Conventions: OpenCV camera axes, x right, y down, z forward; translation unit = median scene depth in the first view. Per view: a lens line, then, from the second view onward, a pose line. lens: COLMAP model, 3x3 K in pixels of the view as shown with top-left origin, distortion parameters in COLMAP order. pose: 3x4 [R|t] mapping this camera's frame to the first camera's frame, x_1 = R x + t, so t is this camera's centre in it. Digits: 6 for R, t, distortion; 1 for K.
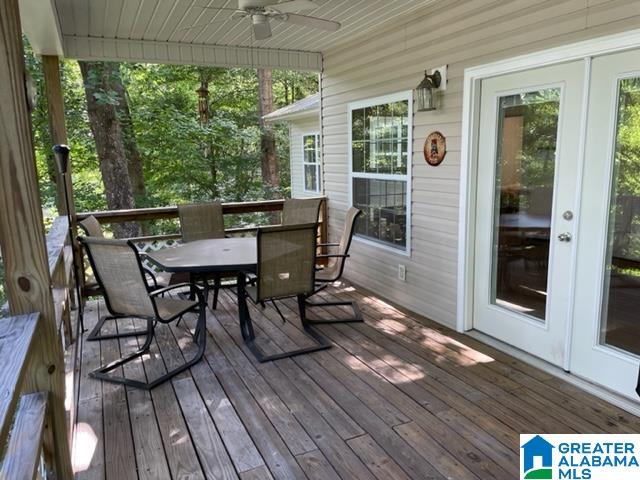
lens RADIAL K [[480.6, 0, 324.3], [0, 480.6, 241.2], [0, 0, 1]] dist [0.088374, -0.105491]
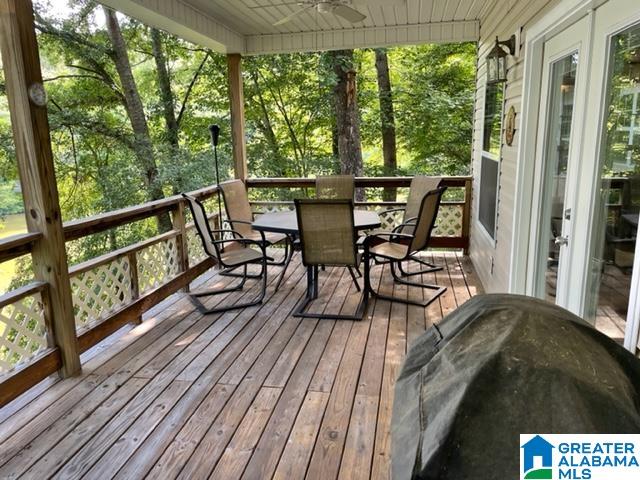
lens RADIAL K [[480.6, 0, 325.3], [0, 480.6, 238.0], [0, 0, 1]] dist [0.088374, -0.105491]
pose [[0.814203, 0.131898, -0.565399, 0.520083], [-0.107077, 0.991261, 0.077047, -0.026735], [0.570620, -0.002190, 0.821211, 0.103377]]
